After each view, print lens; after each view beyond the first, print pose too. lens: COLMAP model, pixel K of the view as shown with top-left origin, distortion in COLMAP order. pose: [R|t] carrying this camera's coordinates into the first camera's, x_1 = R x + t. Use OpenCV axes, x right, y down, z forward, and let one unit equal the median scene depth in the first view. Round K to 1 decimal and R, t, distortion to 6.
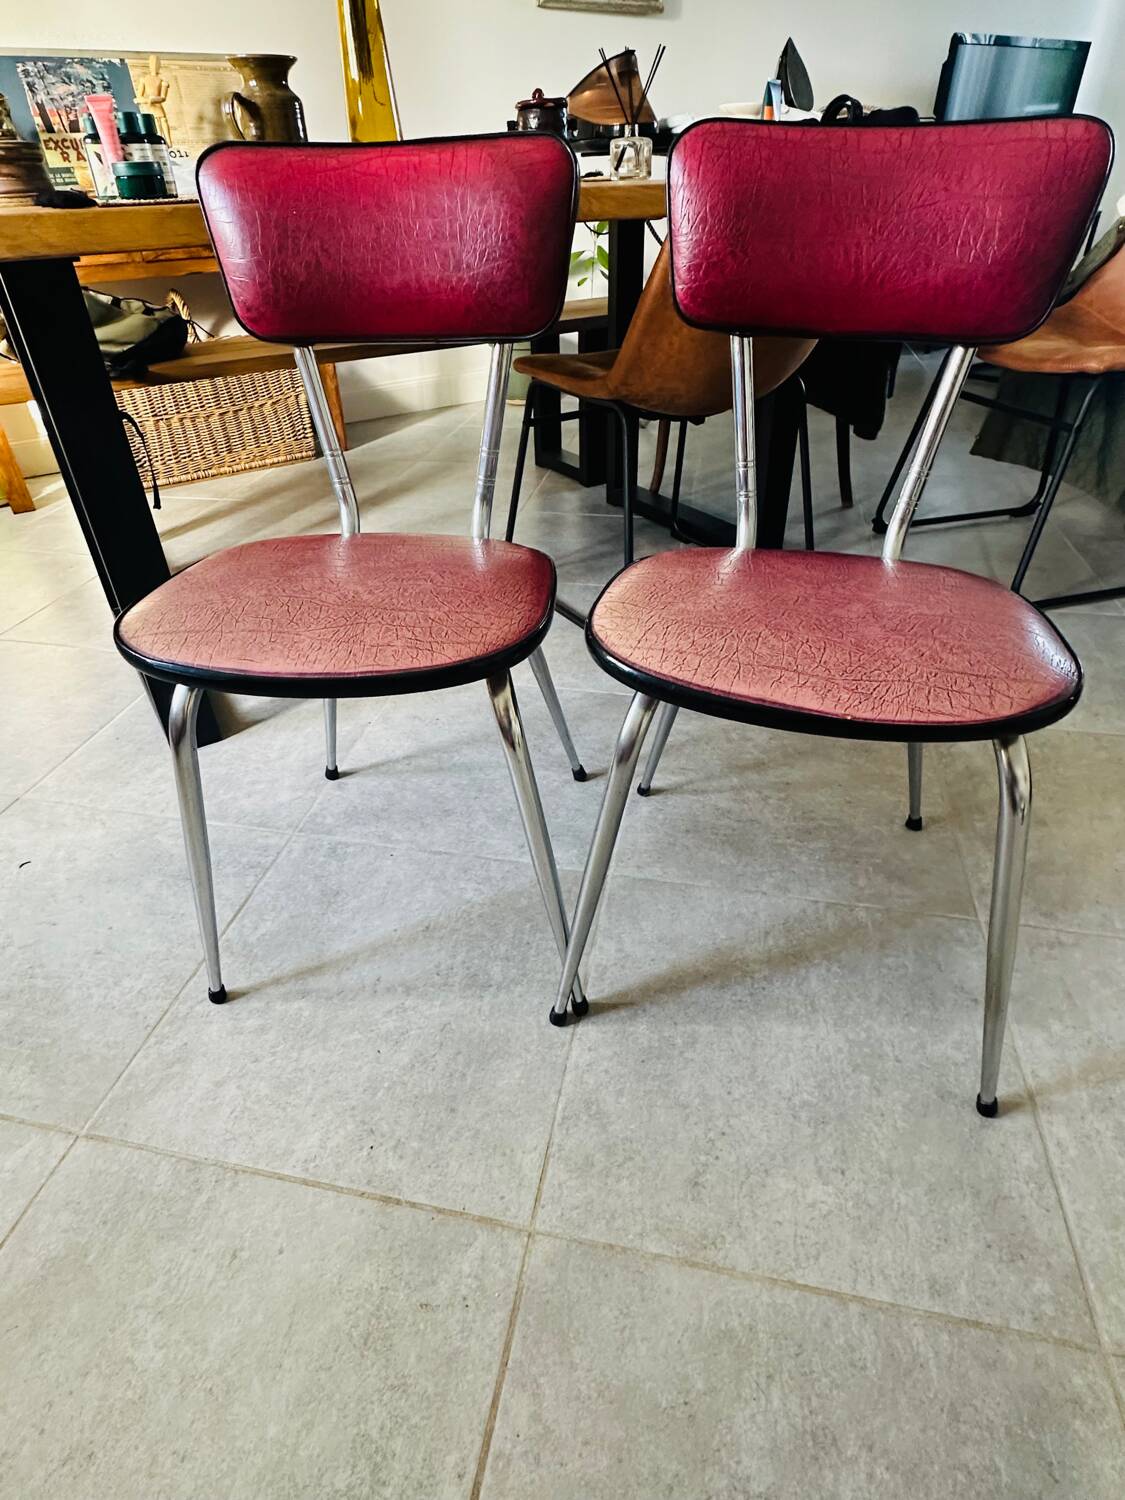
lens RADIAL K [[816.8, 0, 554.3], [0, 816.8, 747.1], [0, 0, 1]] dist [-0.003533, 0.001183]
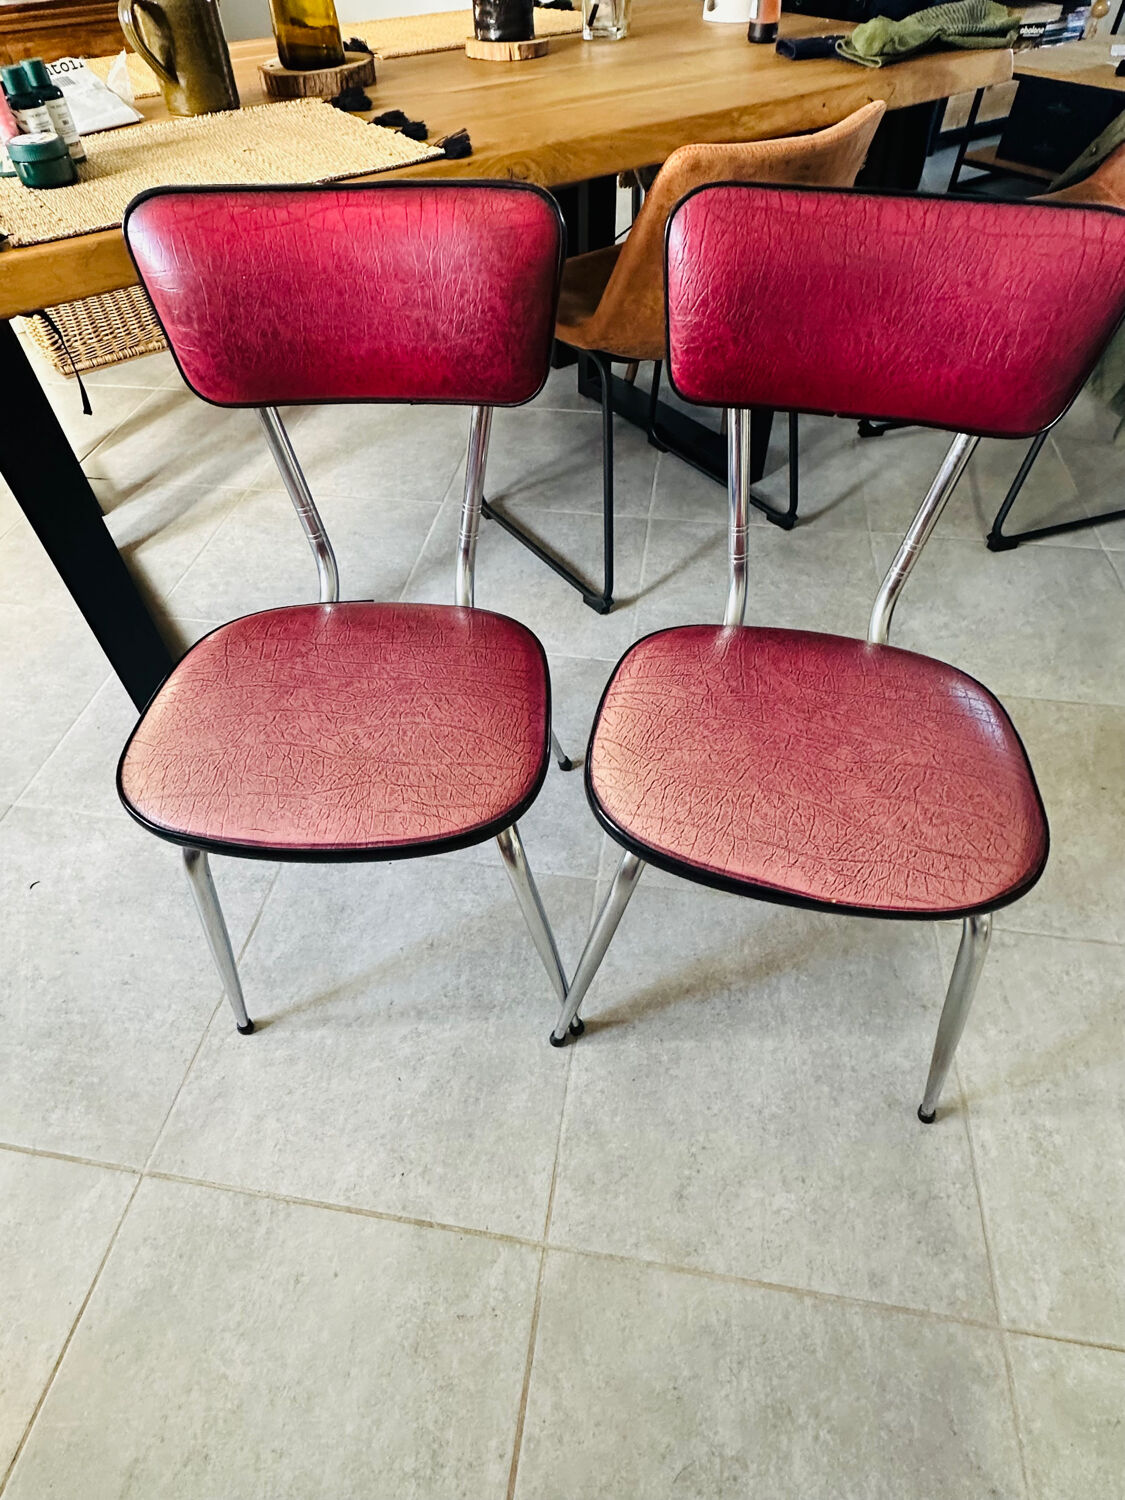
lens RADIAL K [[816.8, 0, 555.7], [0, 816.8, 749.6], [0, 0, 1]] dist [-0.003533, 0.001183]
pose [[0.998742, -0.032007, 0.038591, -0.032619], [0.021989, 0.971370, 0.236552, -0.368498], [-0.045058, -0.235406, 0.970852, 0.007038]]
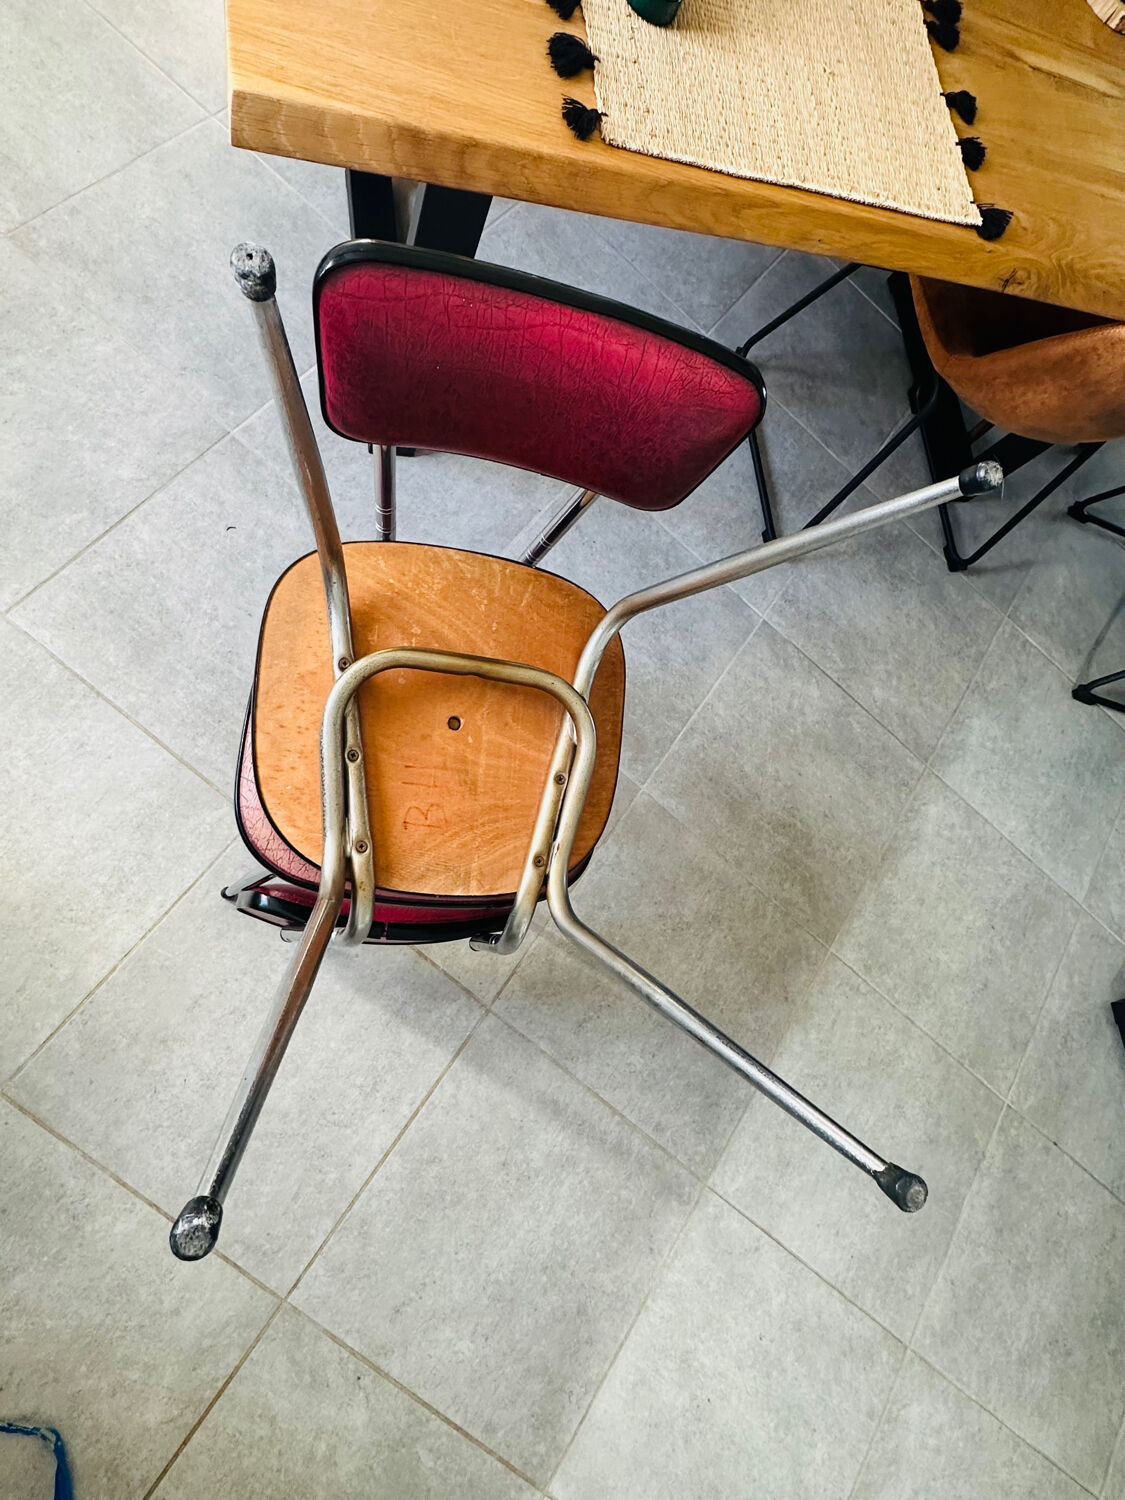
lens RADIAL K [[816.8, 0, 550.9], [0, 816.8, 753.2], [0, 0, 1]] dist [-0.003533, 0.001183]
pose [[0.847262, 0.489877, 0.205346, -0.503227], [-0.515898, 0.666867, 0.537715, -0.728639], [0.126475, -0.561523, 0.817738, -0.102285]]
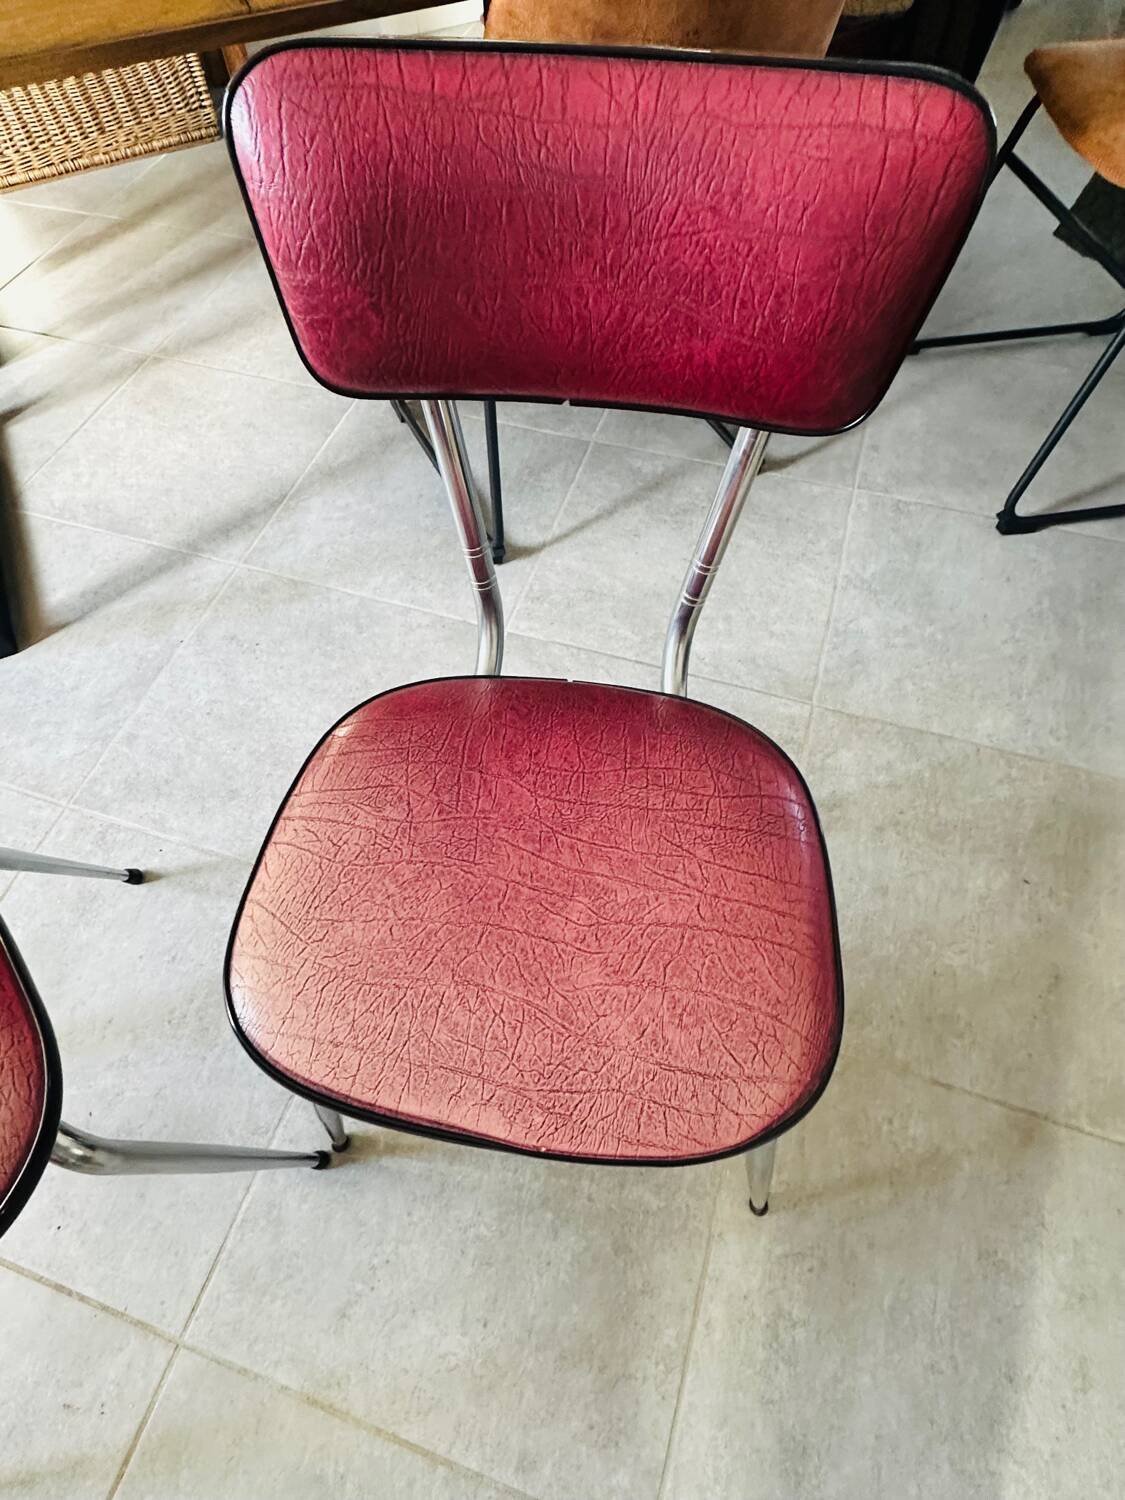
lens RADIAL K [[816.8, 0, 547.0], [0, 816.8, 748.0], [0, 0, 1]] dist [-0.003533, 0.001183]
pose [[0.993724, 0.097673, -0.054519, 0.403685], [-0.068172, 0.915235, 0.397113, -0.542972], [0.088685, -0.390904, 0.916149, 0.336775]]
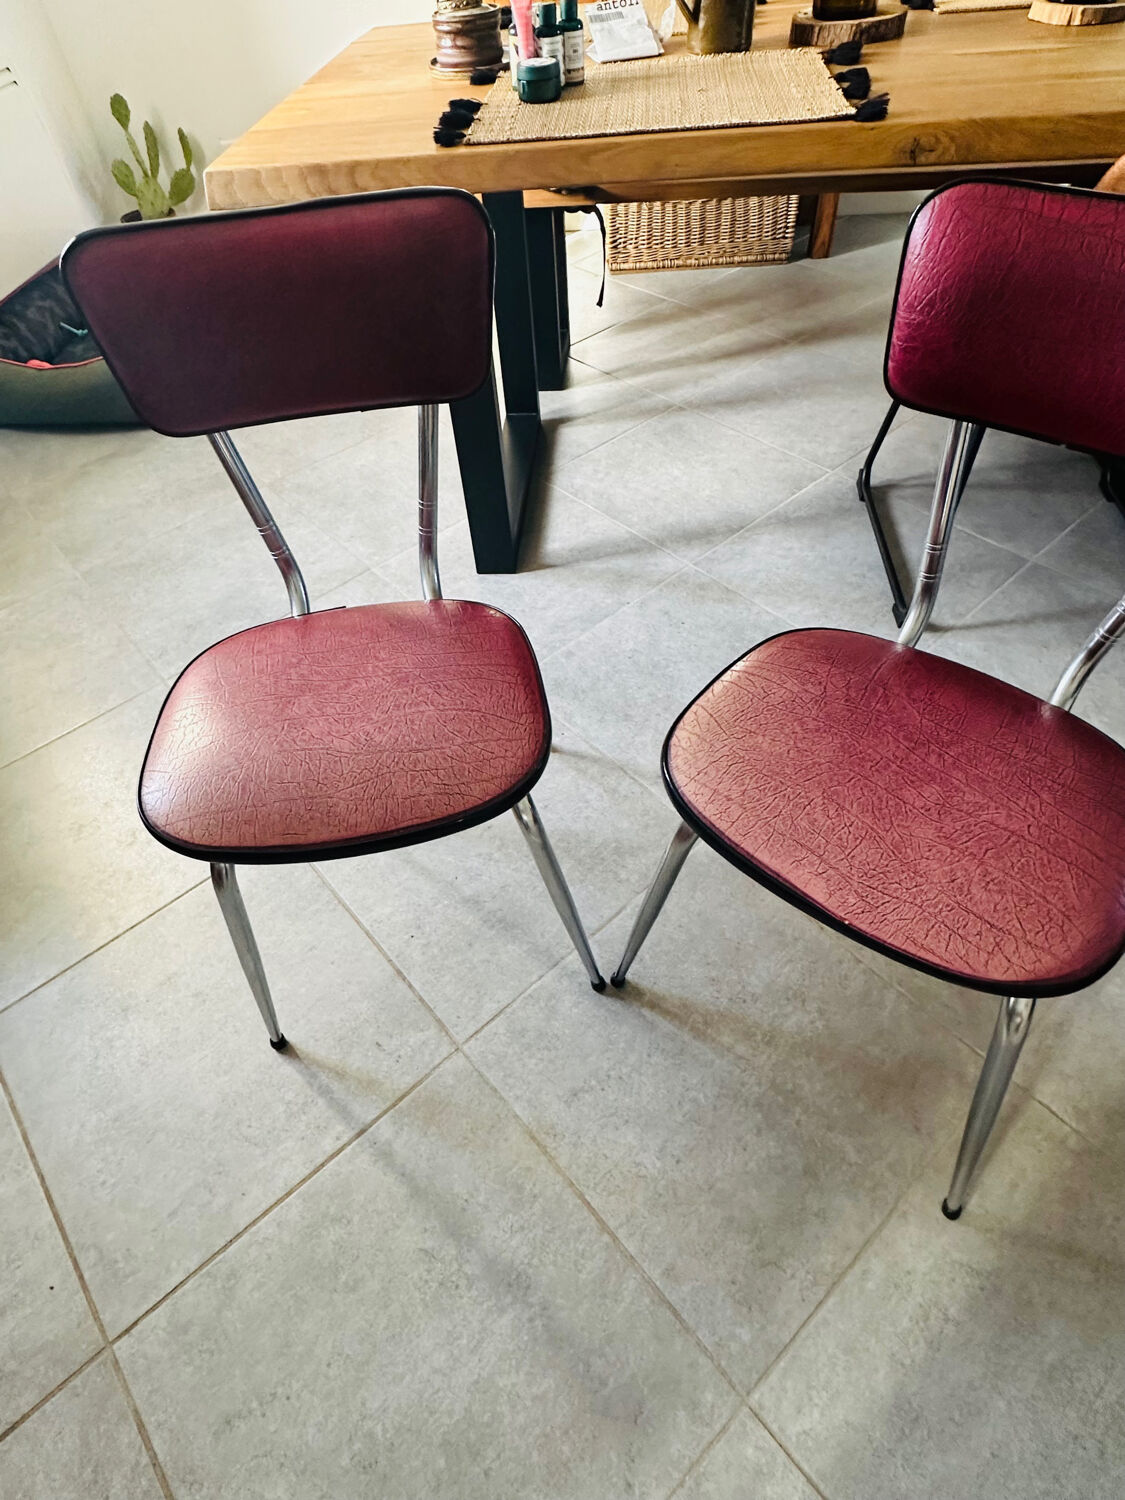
lens RADIAL K [[816.8, 0, 549.9], [0, 816.8, 745.7], [0, 0, 1]] dist [-0.003533, 0.001183]
pose [[0.797753, 0.439298, -0.413047, 0.419246], [-0.305781, 0.885122, 0.350795, -0.388160], [0.519700, -0.153546, 0.840438, -0.030402]]
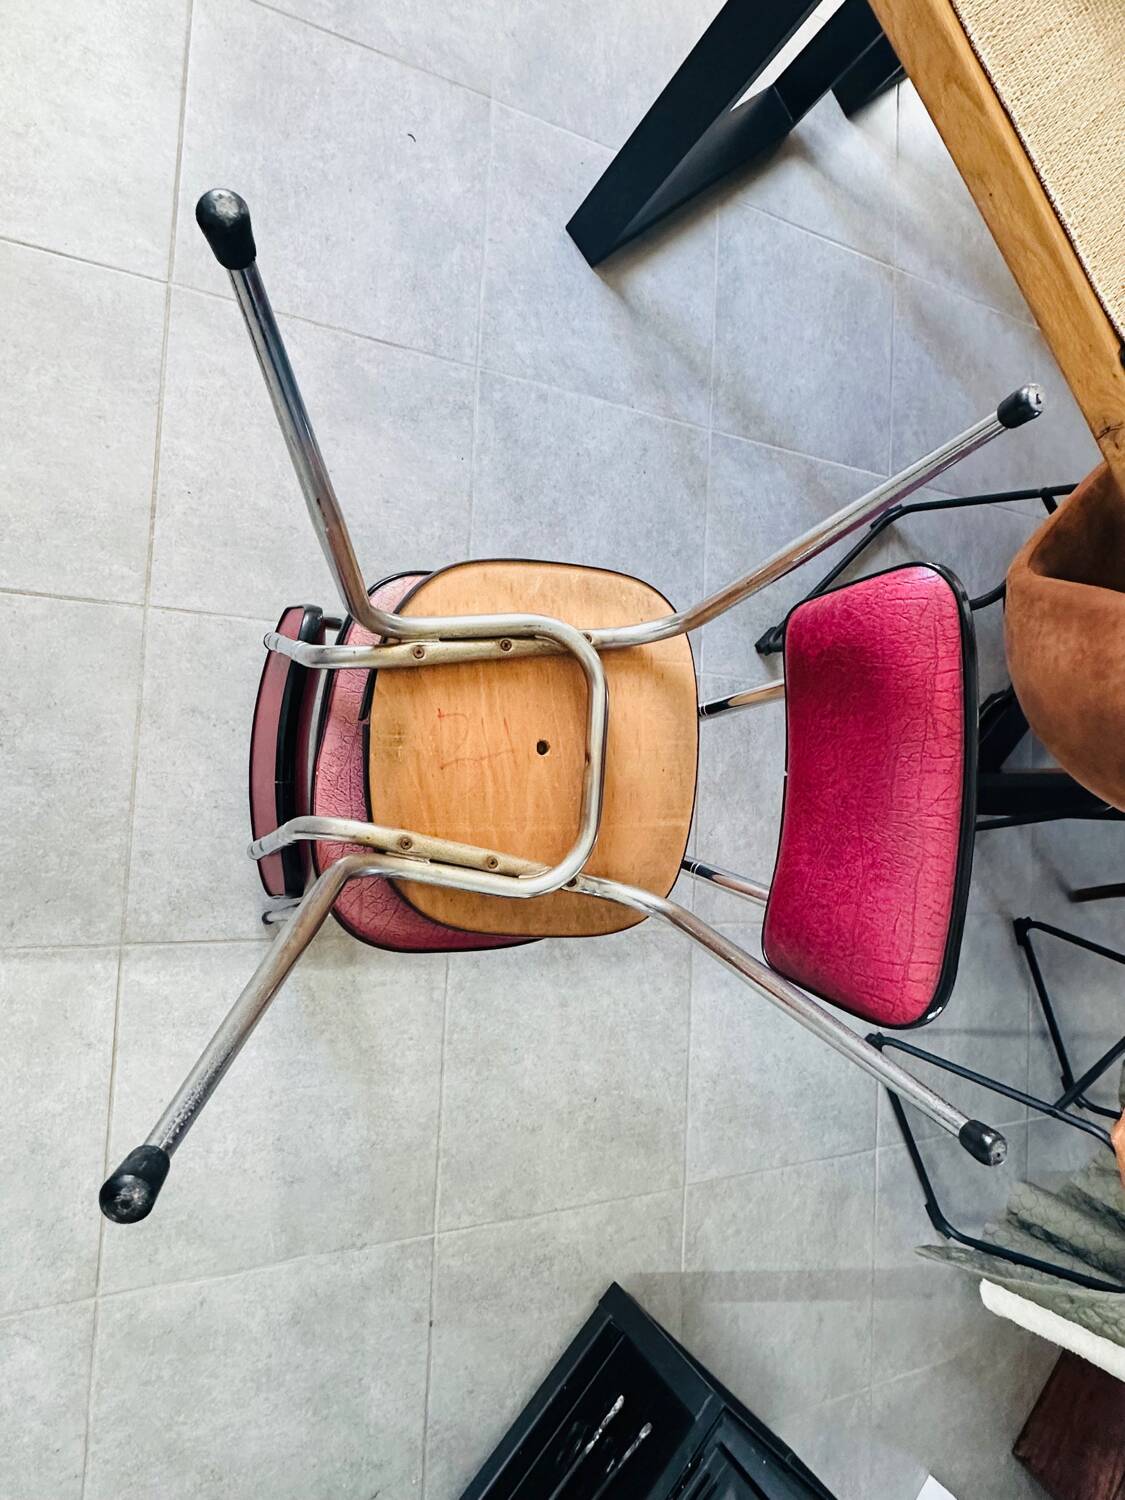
lens RADIAL K [[816.8, 0, 547.7], [0, 816.8, 749.9], [0, 0, 1]] dist [-0.003533, 0.001183]
pose [[0.132406, 0.989413, 0.059415, 0.232561], [-0.858974, 0.084626, 0.504978, -0.764895], [0.494603, -0.117898, 0.861085, 0.007307]]
